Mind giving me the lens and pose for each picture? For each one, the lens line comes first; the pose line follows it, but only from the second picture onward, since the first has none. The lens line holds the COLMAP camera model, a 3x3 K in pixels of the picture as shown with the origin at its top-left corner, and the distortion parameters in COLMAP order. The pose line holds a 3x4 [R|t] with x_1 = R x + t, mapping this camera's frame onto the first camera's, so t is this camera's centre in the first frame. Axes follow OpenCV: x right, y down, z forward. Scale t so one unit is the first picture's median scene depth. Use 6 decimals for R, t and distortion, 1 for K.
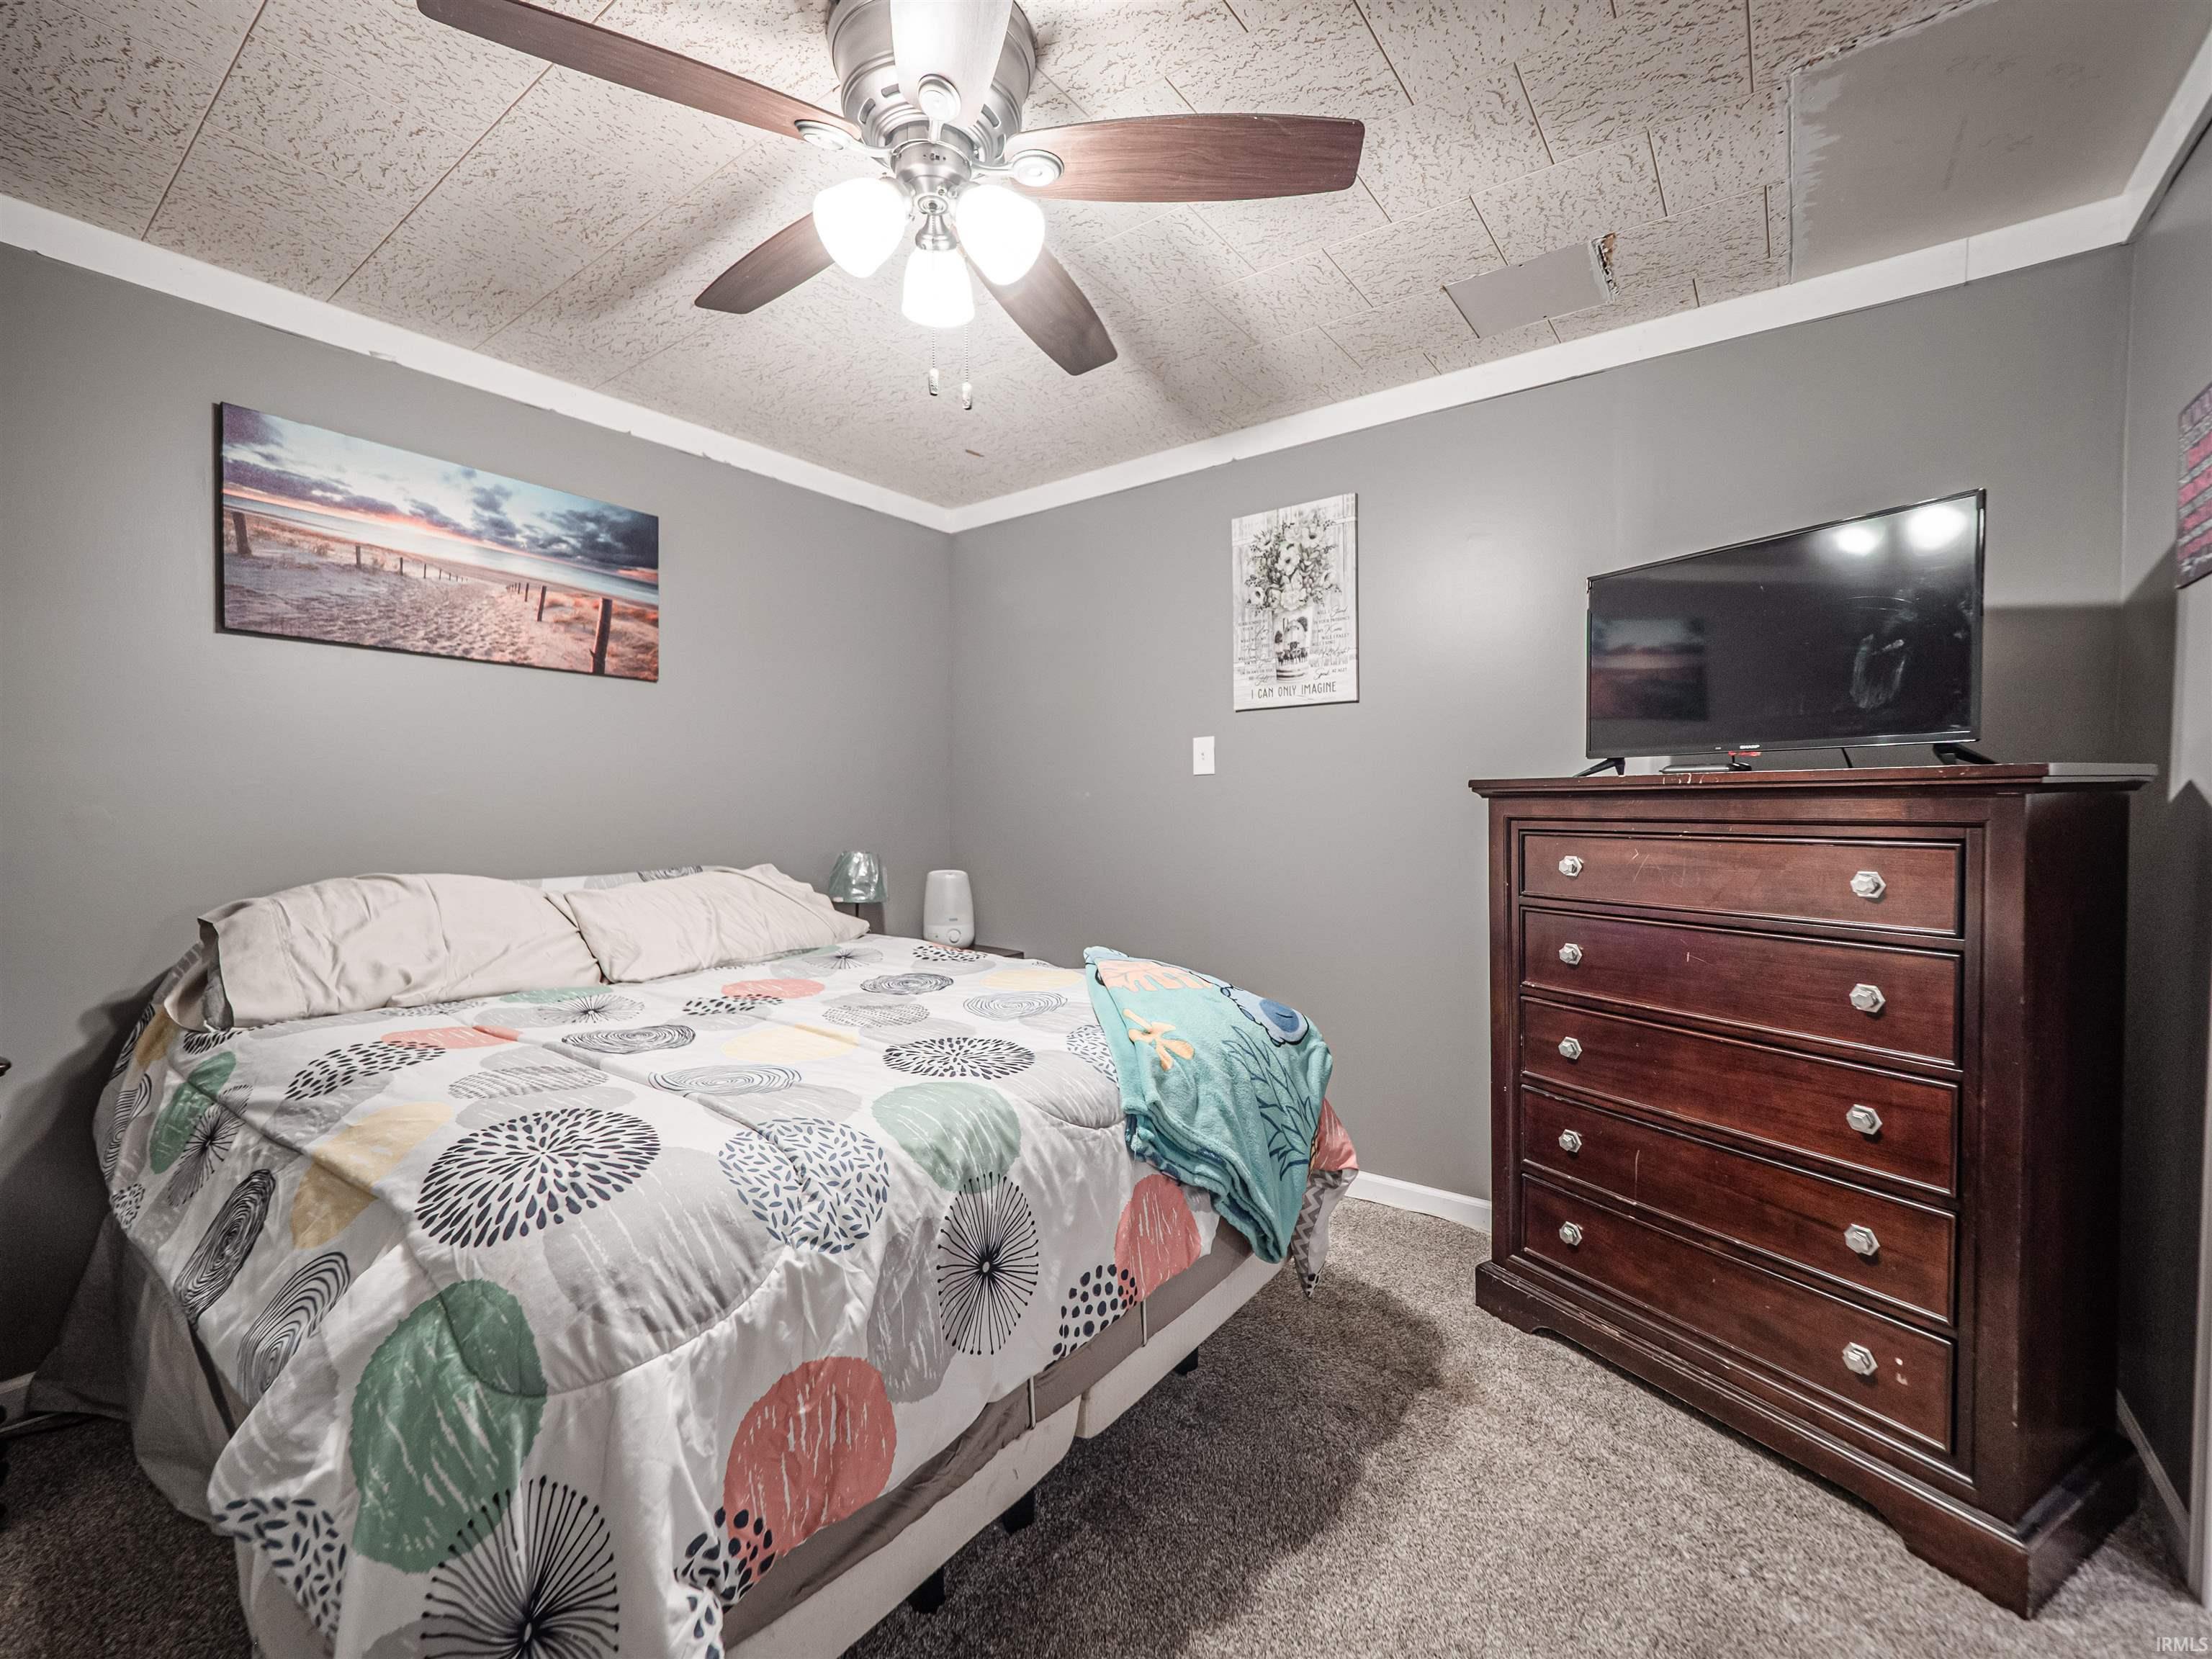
lens RADIAL K [[941.6, 0, 1078.1], [0, 941.6, 837.2], [0, 0, 1]] dist [-0.001382, 0.000332]
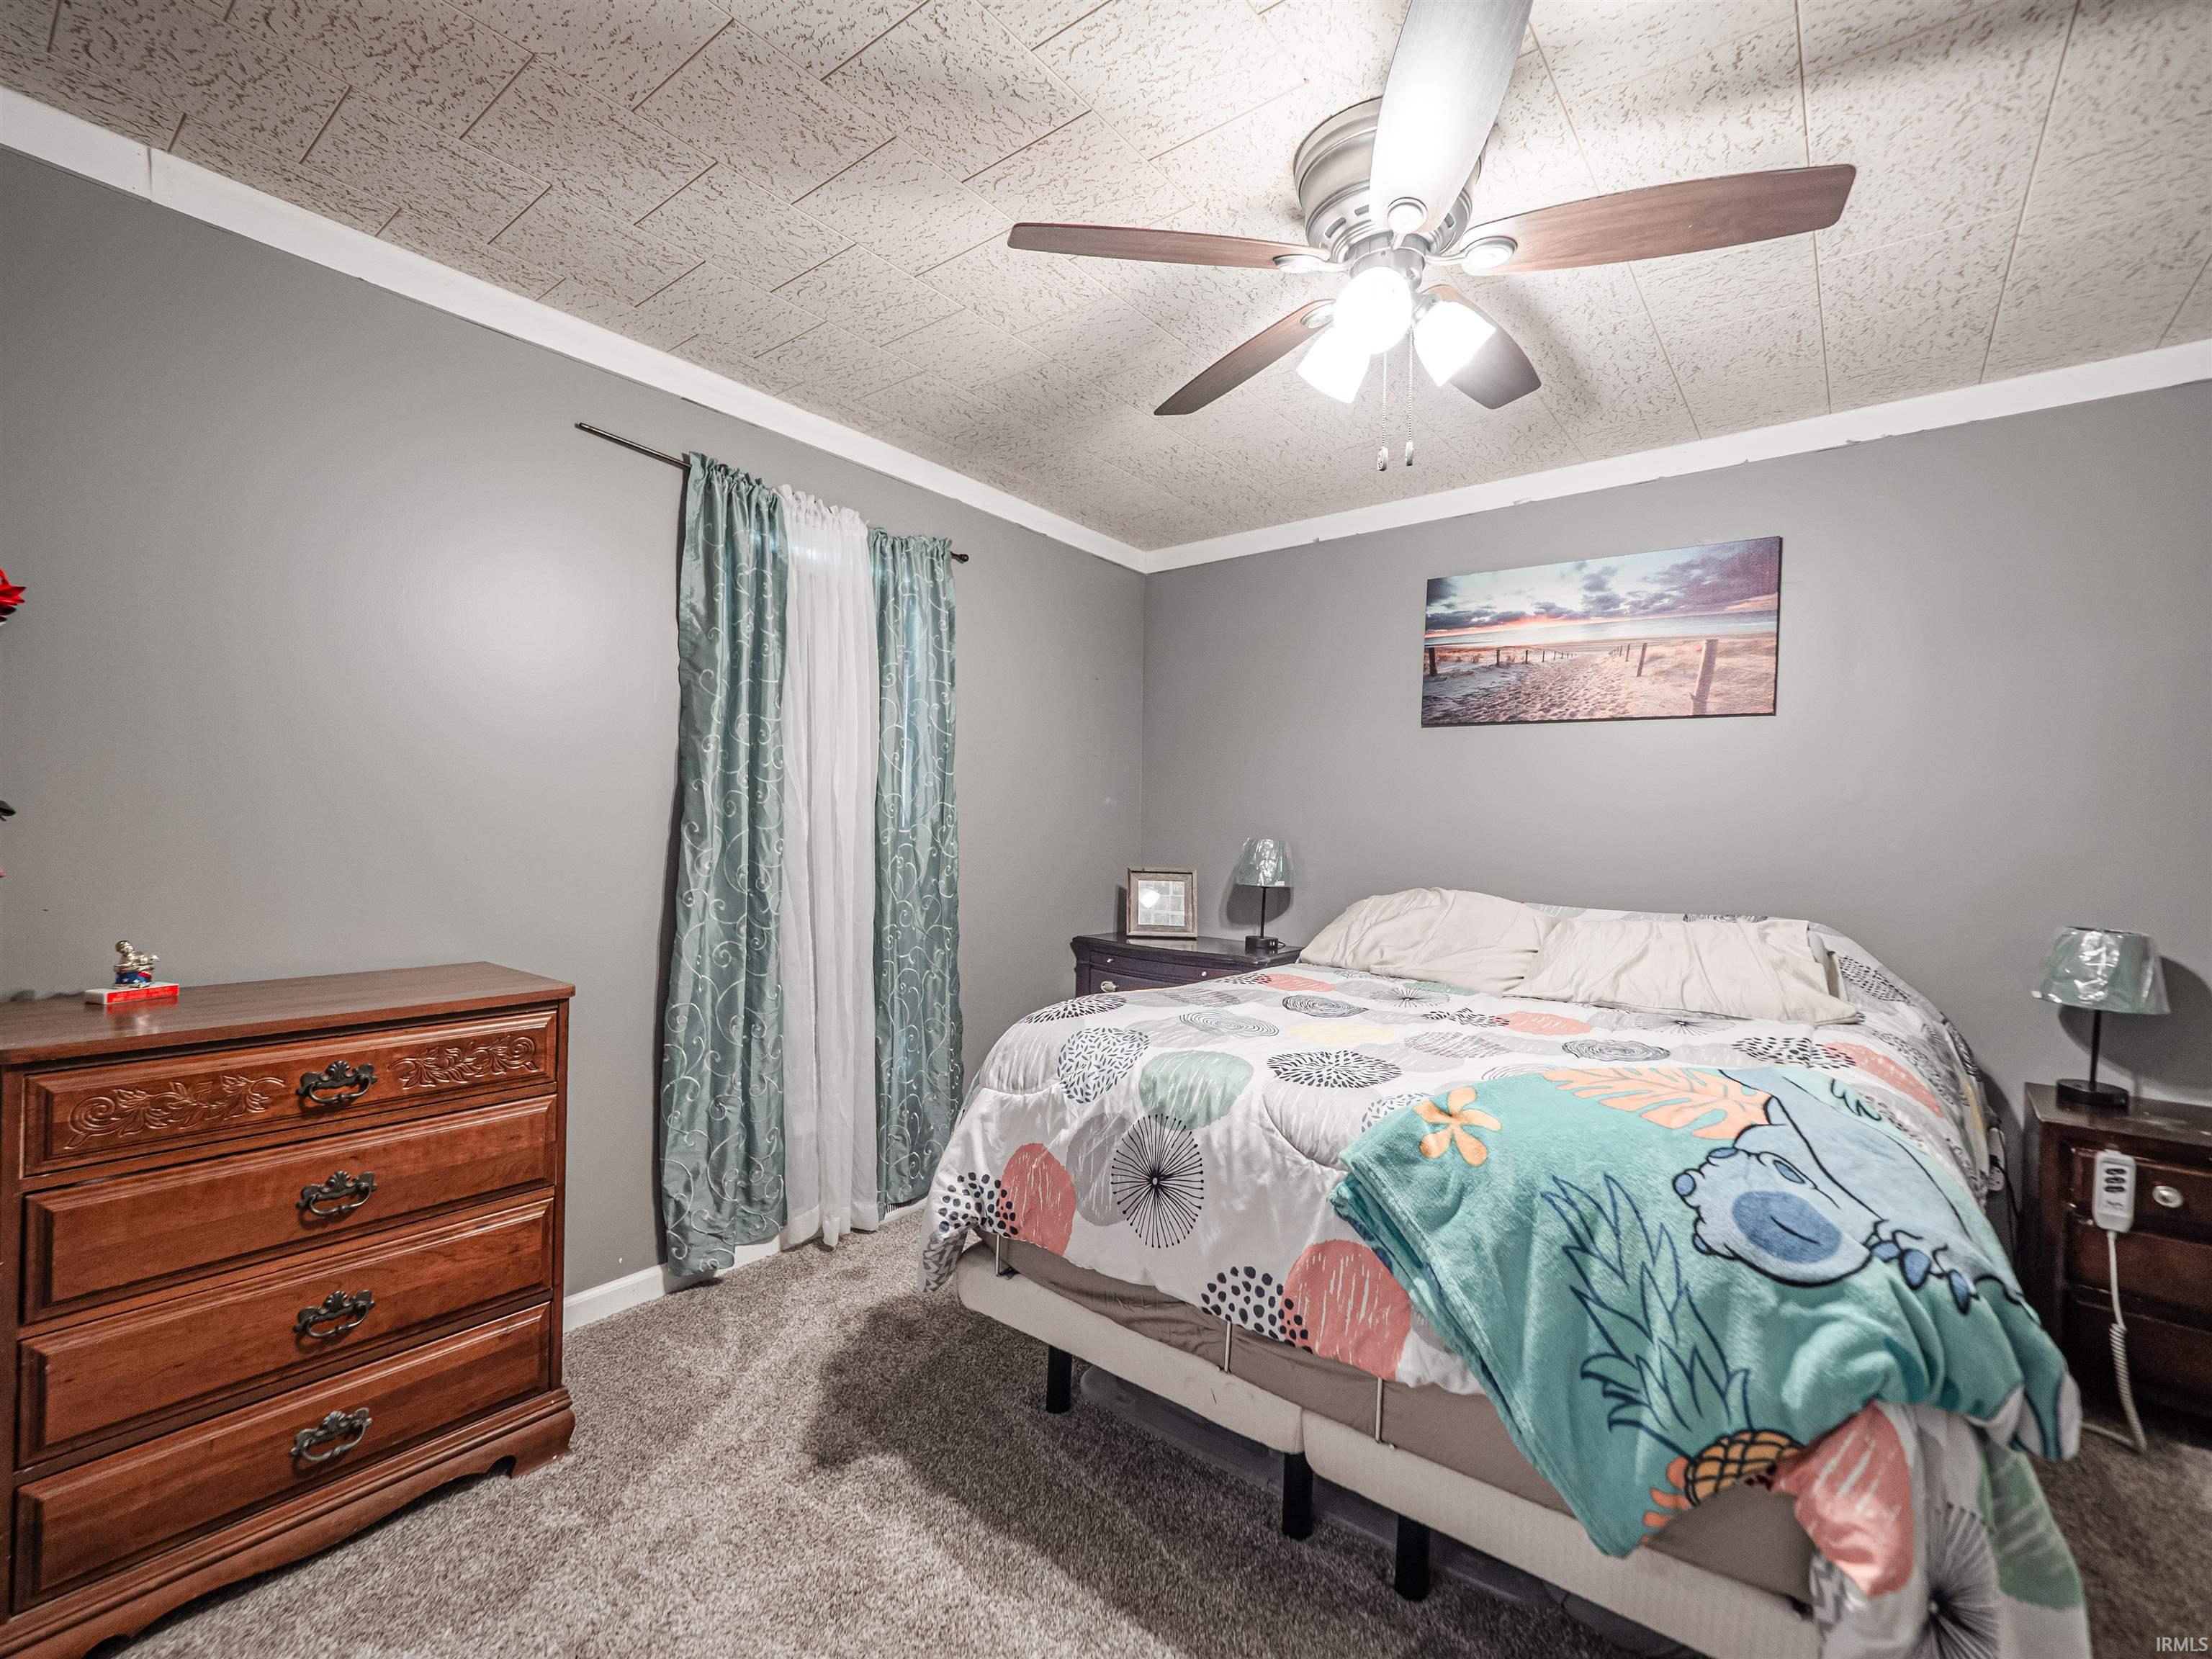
lens RADIAL K [[941.6, 0, 1078.1], [0, 941.6, 837.2], [0, 0, 1]] dist [-0.001382, 0.000332]
pose [[-0.021642, 0.013506, -0.999675, 0.601392], [-0.061784, 0.997979, 0.014821, -0.021597], [0.997855, 0.062085, -0.020764, 0.432200]]
